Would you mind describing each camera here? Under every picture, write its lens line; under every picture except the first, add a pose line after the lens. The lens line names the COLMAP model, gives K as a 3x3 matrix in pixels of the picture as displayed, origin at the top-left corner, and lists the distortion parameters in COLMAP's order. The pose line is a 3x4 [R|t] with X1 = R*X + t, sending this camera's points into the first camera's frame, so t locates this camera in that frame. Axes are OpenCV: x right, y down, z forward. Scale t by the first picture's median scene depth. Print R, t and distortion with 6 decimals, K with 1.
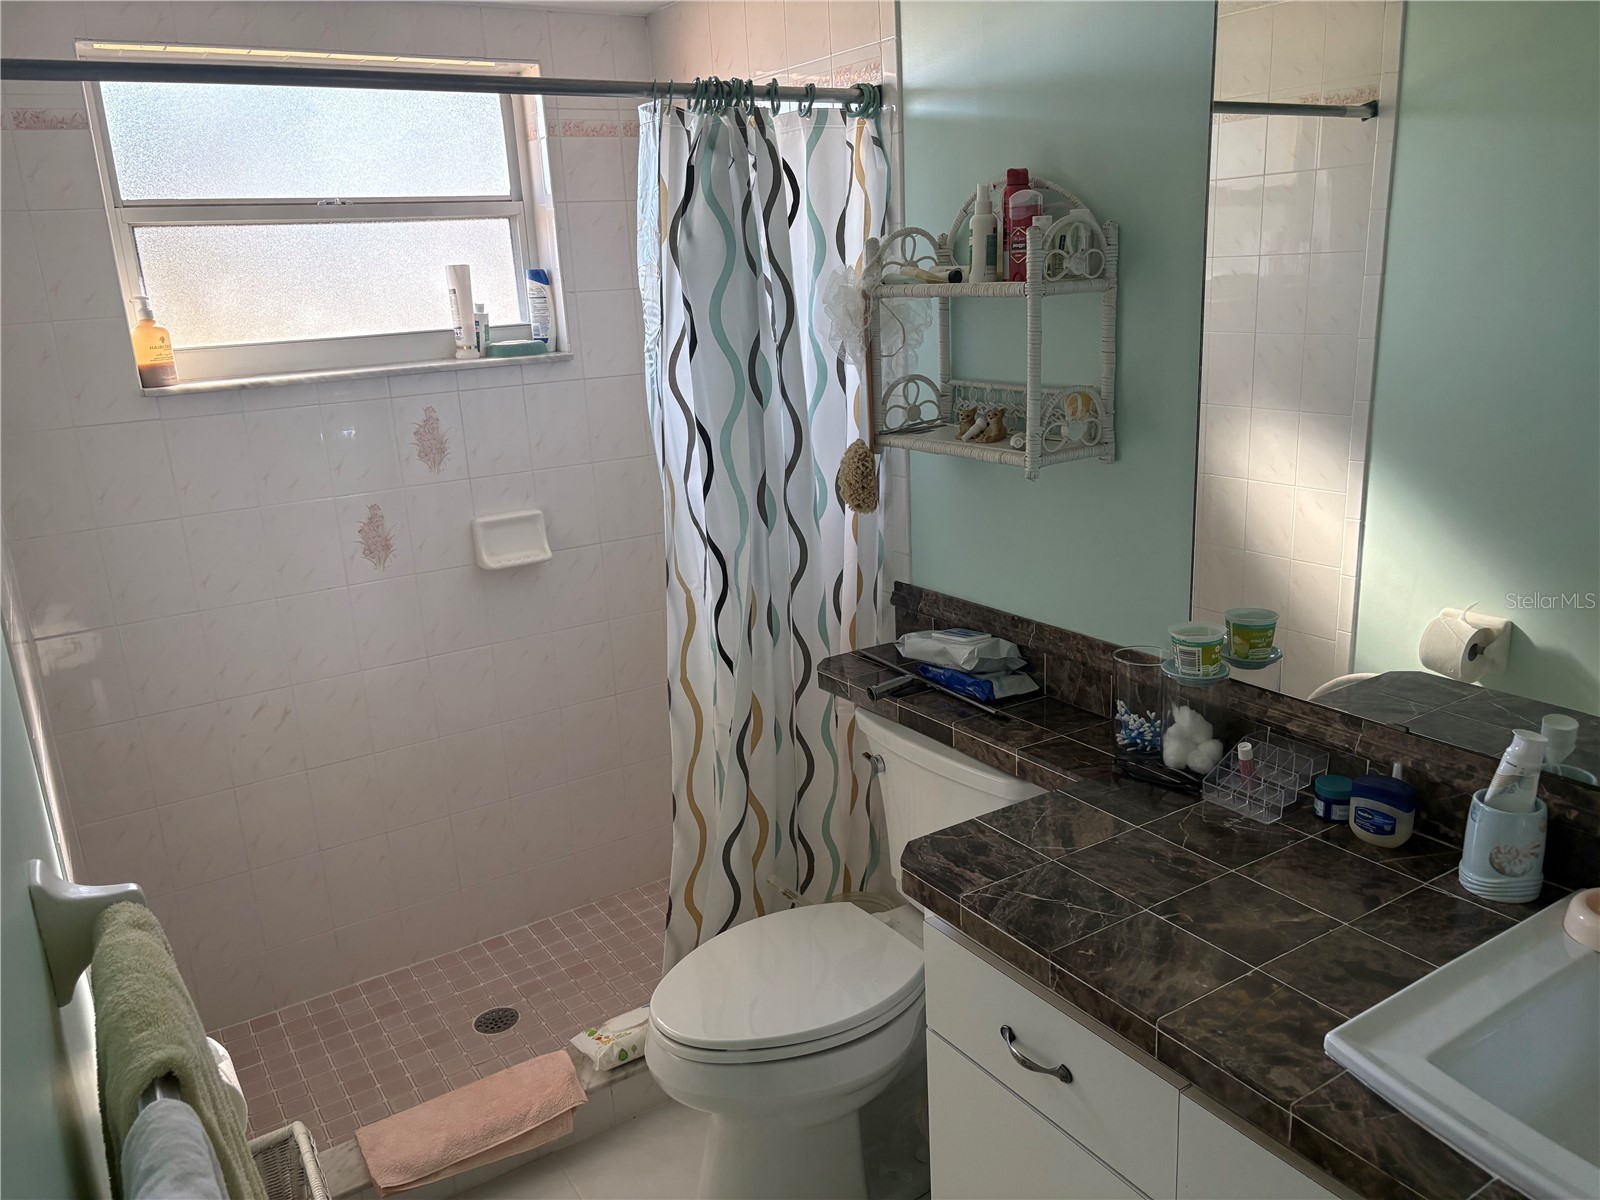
lens RADIAL K [[1208.0, 0, 796.6], [0, 1208.0, 602.8], [0, 0, 1]] dist [0.045588, -0.049098]
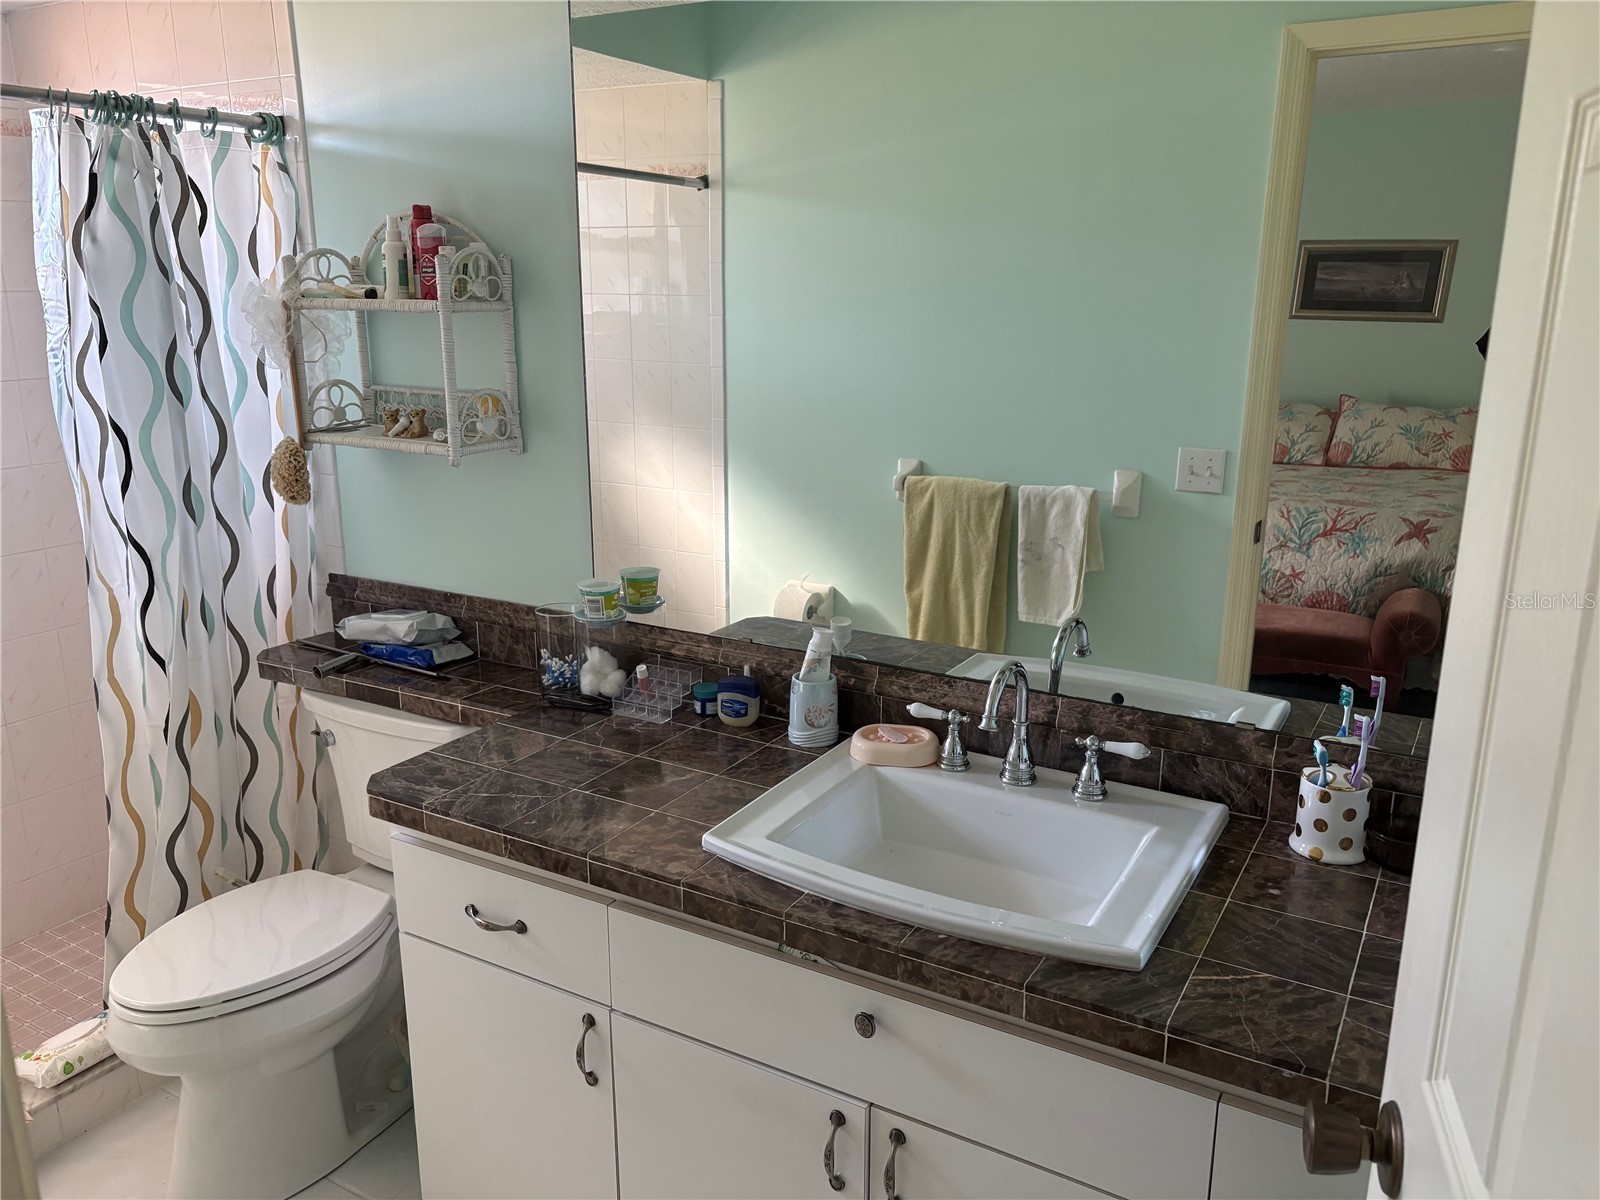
lens RADIAL K [[1208.0, 0, 804.8], [0, 1208.0, 603.5], [0, 0, 1]] dist [0.045588, -0.049098]
pose [[0.884935, -0.065766, 0.461048, -0.052569], [0.078761, 0.996853, -0.008978, 0.061714], [-0.459006, 0.044257, 0.887330, -0.181066]]
